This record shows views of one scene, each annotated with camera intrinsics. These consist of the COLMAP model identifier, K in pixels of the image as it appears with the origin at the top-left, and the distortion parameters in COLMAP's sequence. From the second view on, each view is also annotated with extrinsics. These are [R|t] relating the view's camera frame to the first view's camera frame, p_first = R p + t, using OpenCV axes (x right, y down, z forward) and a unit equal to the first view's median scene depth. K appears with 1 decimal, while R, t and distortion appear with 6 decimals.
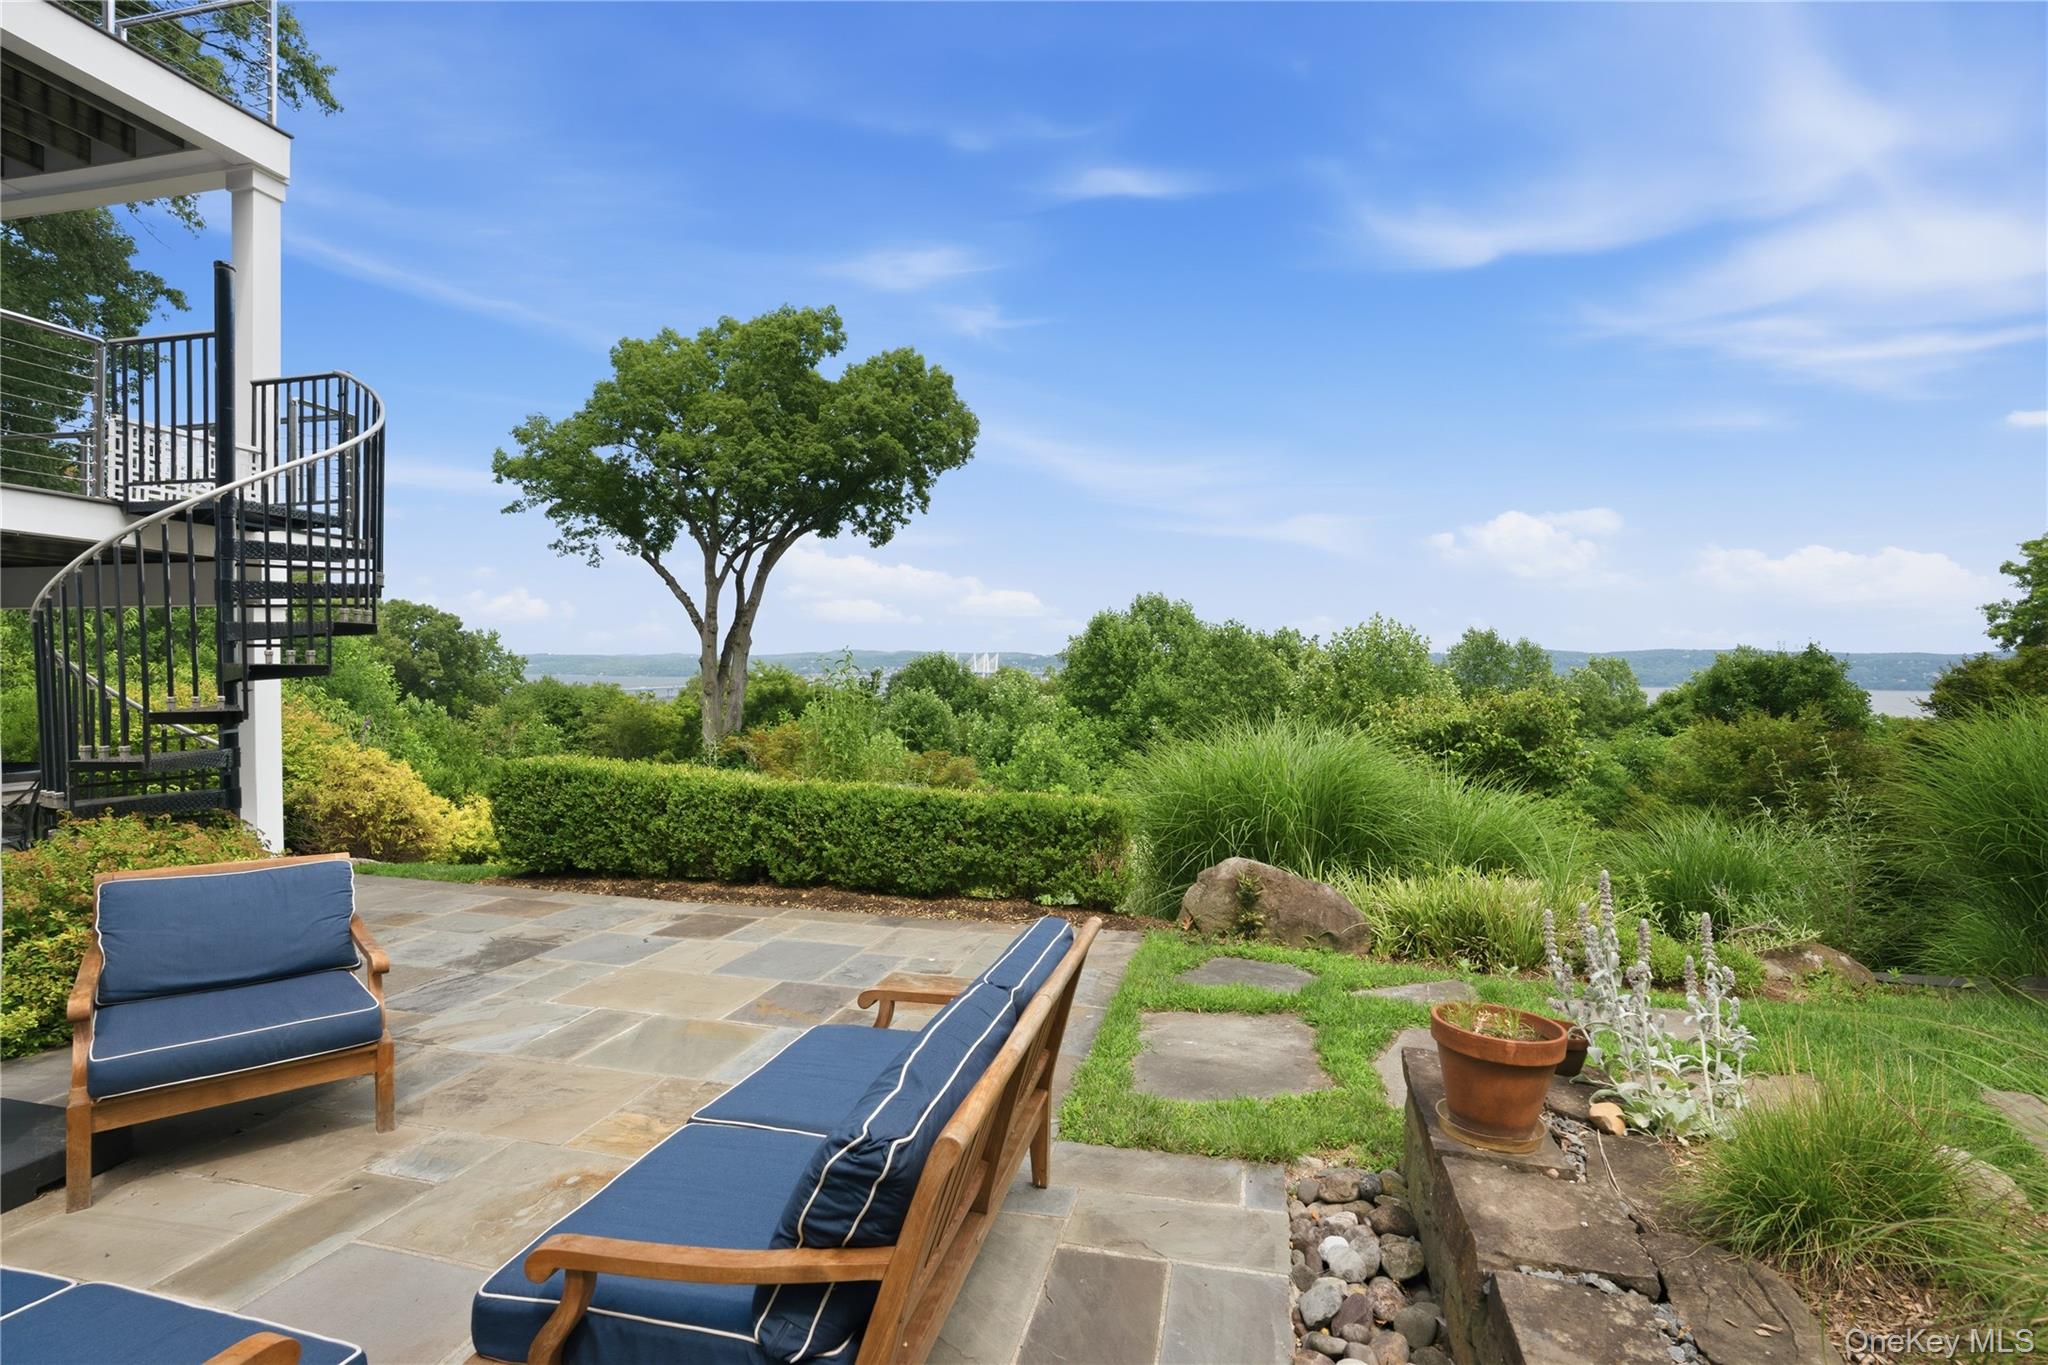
lens RADIAL K [[1039.2, 0, 1016.9], [0, 1039.2, 671.7], [0, 0, 1]] dist [-0.002740, 0.001155]
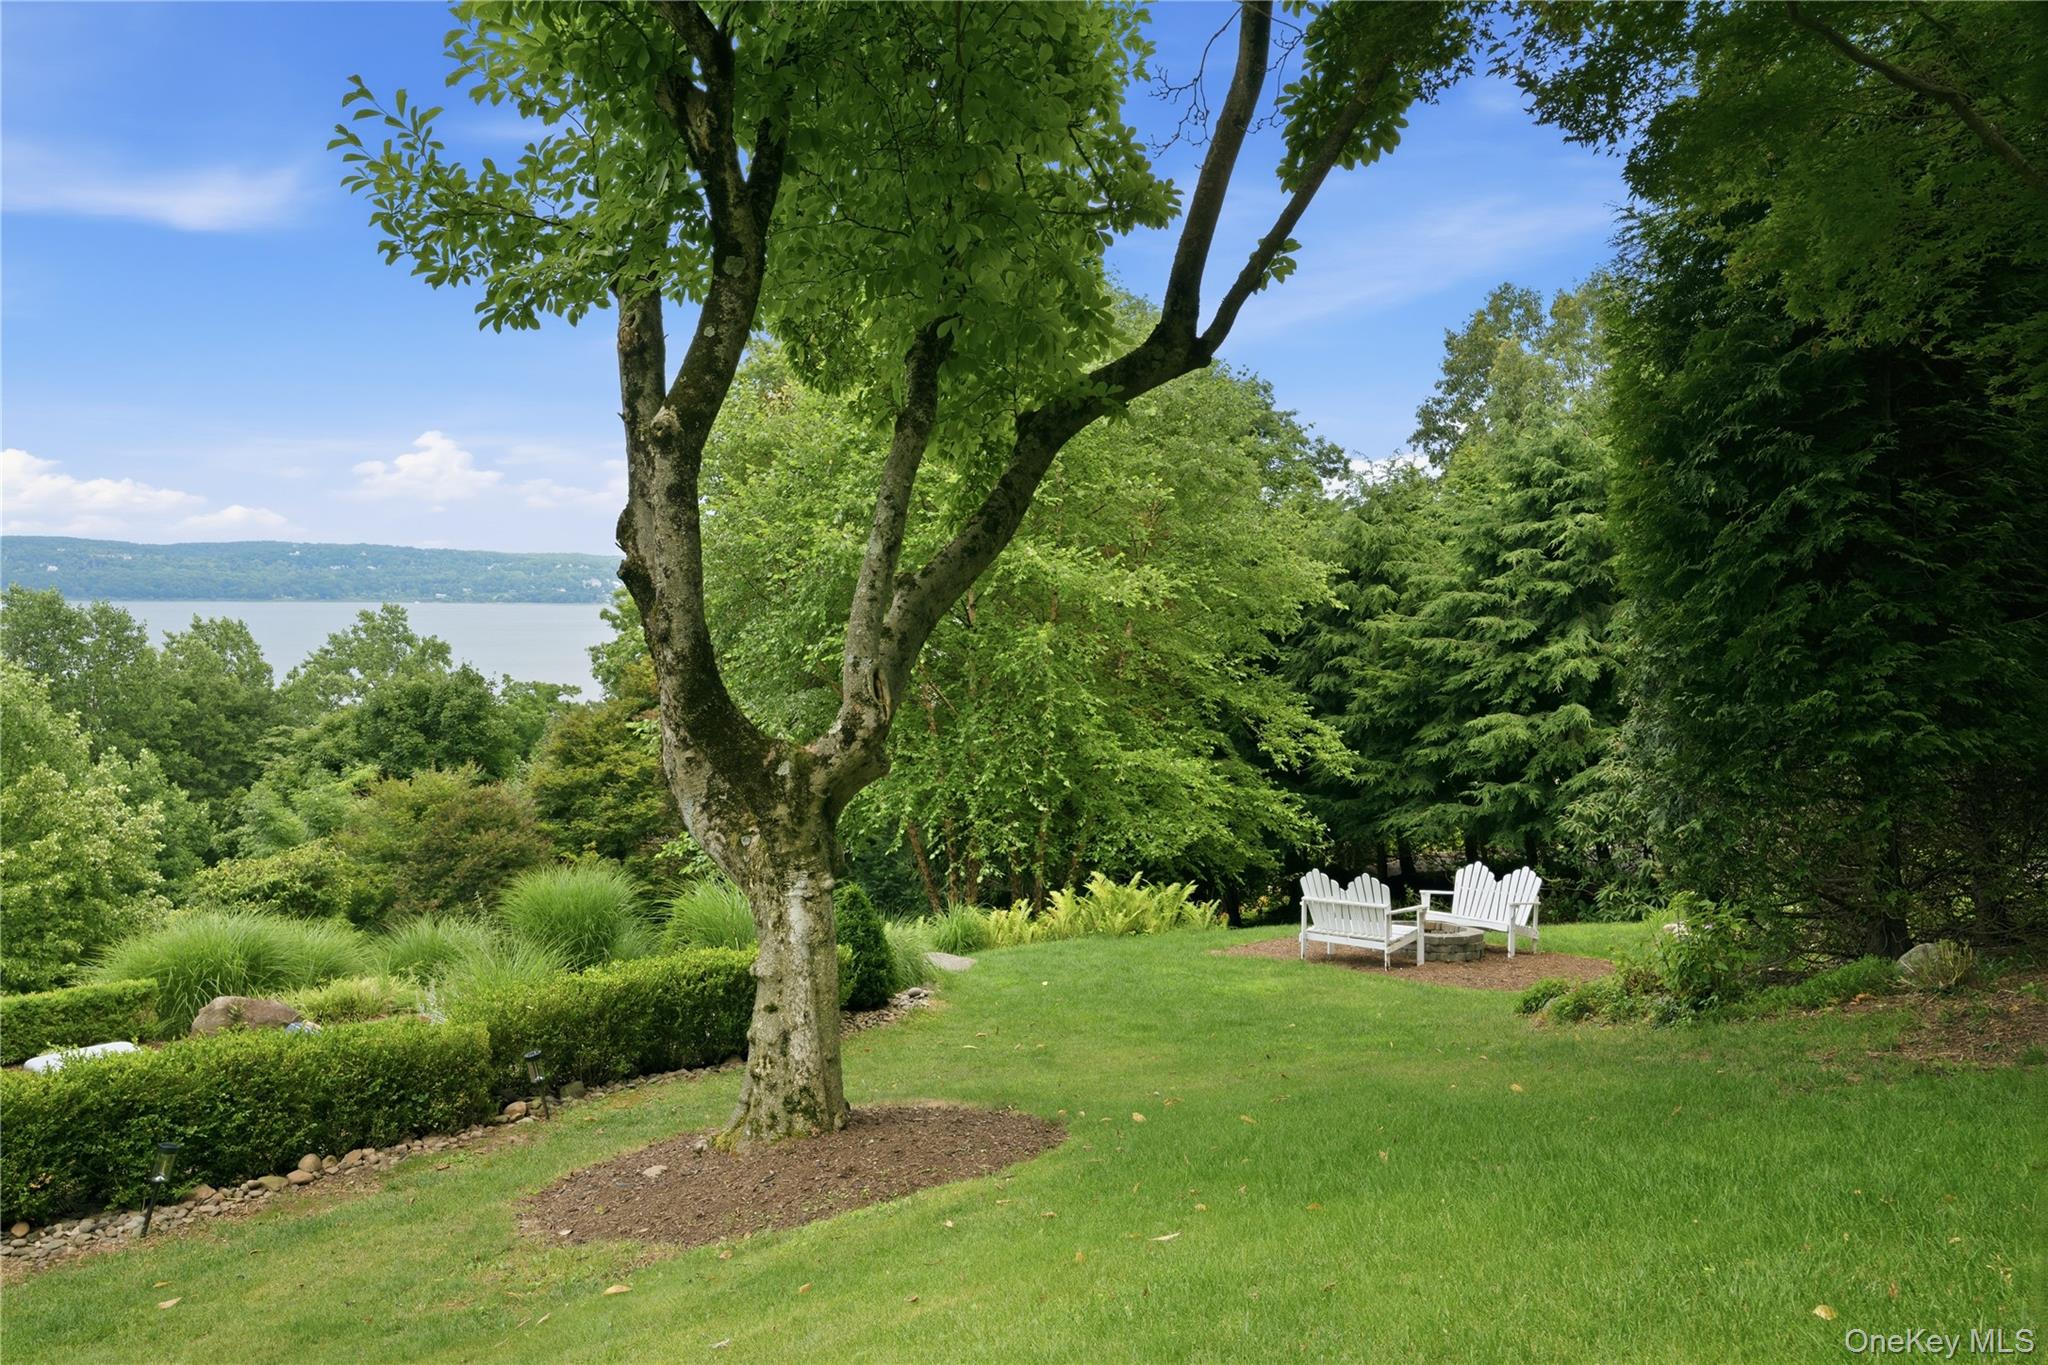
lens RADIAL K [[1570.3, 0, 1023.5], [0, 1570.3, 687.2], [0, 0, 1]] dist [0.032033, 0.004651]
pose [[0.544719, -0.051322, 0.837047, -0.287150], [0.013528, 0.998534, 0.052420, -0.107847], [-0.838510, -0.017230, 0.544614, -0.376003]]
